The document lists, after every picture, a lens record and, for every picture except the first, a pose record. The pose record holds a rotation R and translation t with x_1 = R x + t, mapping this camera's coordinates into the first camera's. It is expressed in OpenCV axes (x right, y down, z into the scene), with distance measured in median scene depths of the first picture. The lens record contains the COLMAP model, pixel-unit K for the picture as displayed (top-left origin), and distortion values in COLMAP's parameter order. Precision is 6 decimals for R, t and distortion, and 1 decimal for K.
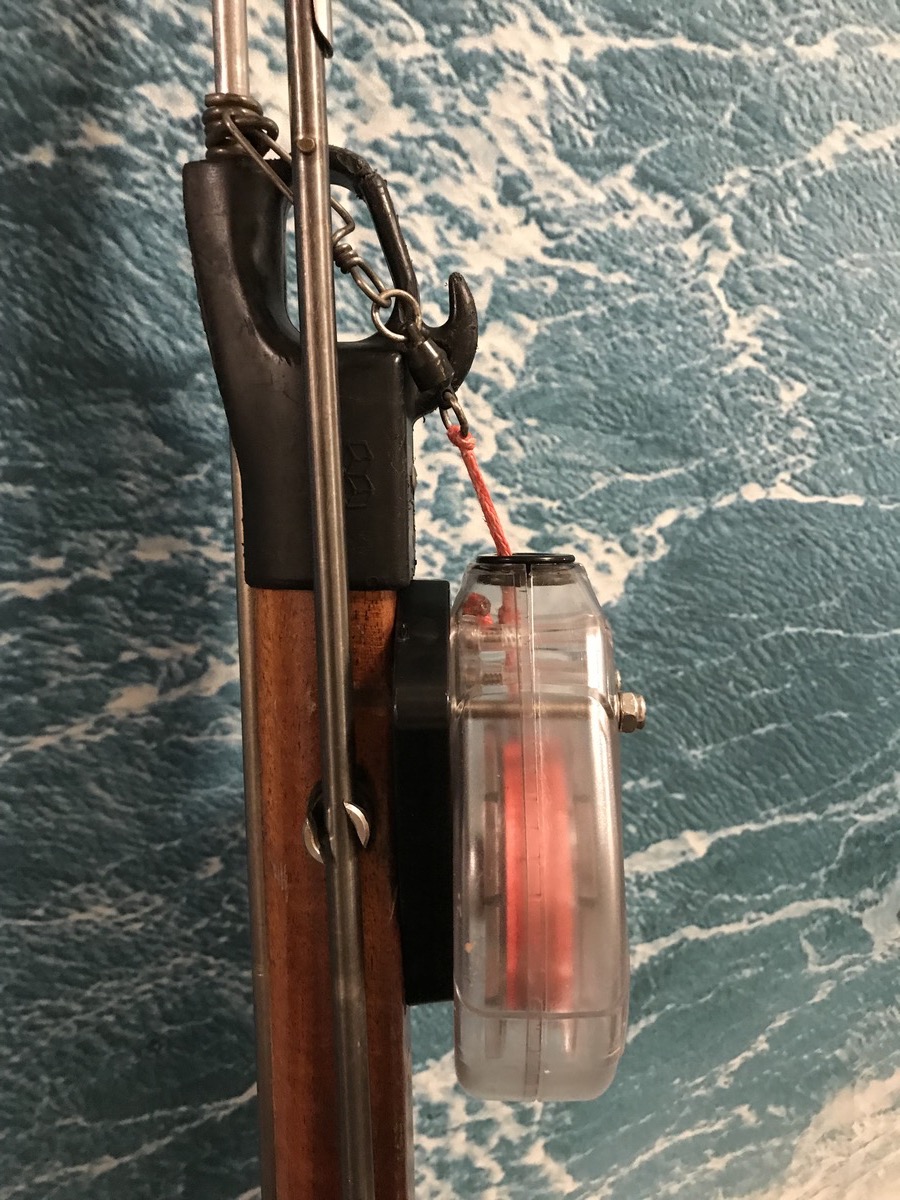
lens RADIAL K [[996.7, 0, 448.4], [0, 996.7, 580.5], [0, 0, 1]] dist [-0.014544, 0.018412]
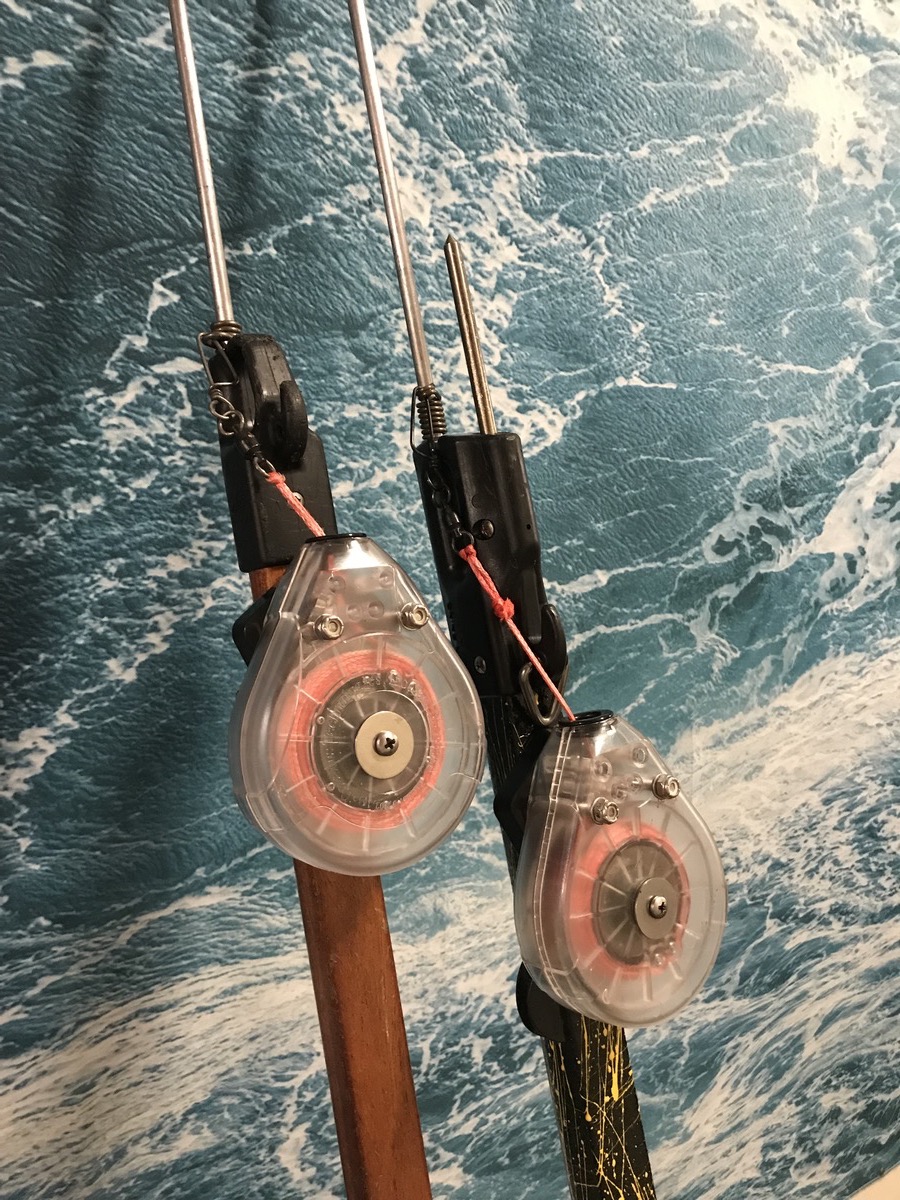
lens RADIAL K [[997.4, 0, 458.4], [0, 997.4, 592.0], [0, 0, 1]] dist [0.091822, -0.313299]
pose [[0.979857, -0.079322, 0.183271, -0.417481], [0.074133, 0.996634, 0.035003, 0.242119], [-0.185430, -0.020711, 0.982439, -0.911781]]
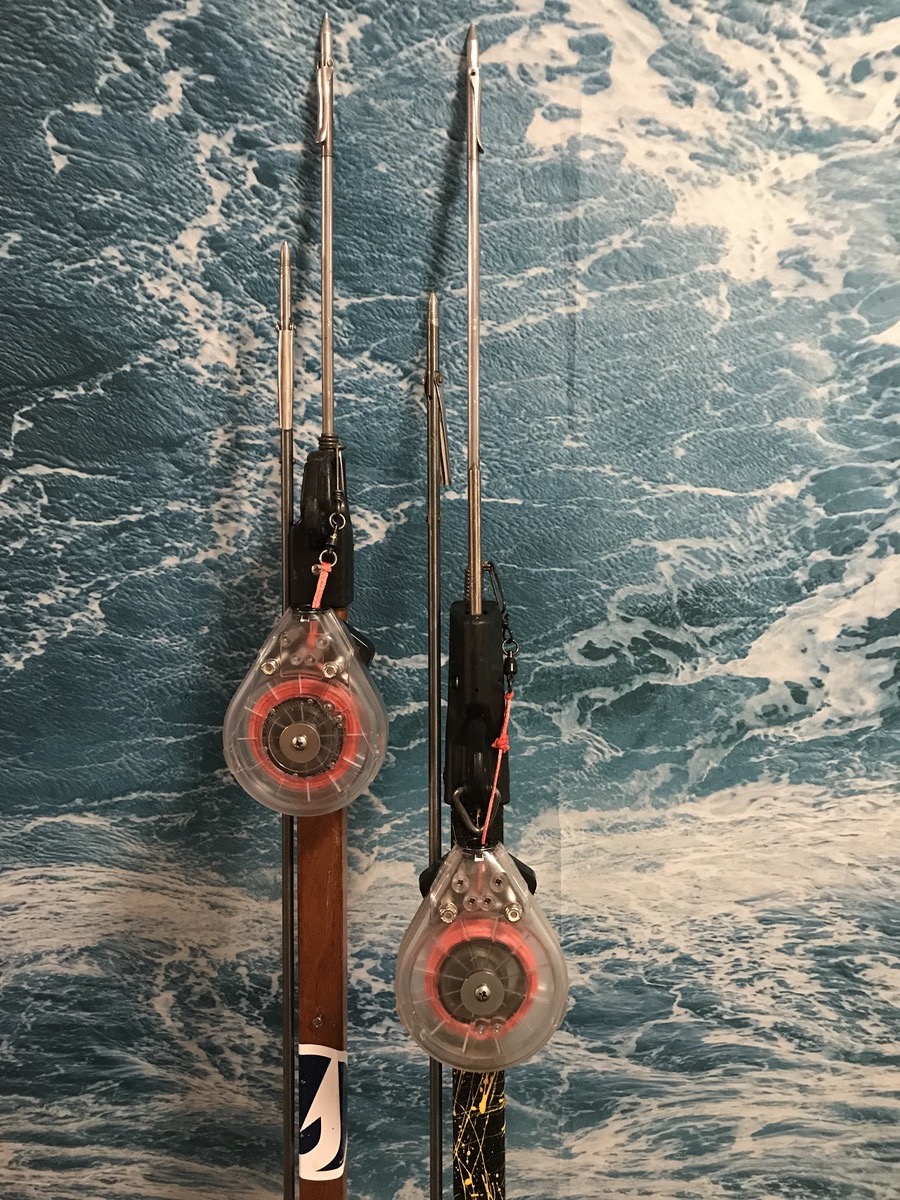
lens RADIAL K [[1028.2, 0, 451.7], [0, 1028.2, 602.4], [0, 0, 1]] dist [0.124845, -0.447224]
pose [[0.922145, 0.126446, -0.365596, 1.218156], [-0.066563, 0.982840, 0.172034, -0.258966], [0.381076, -0.134305, 0.914737, -1.087677]]
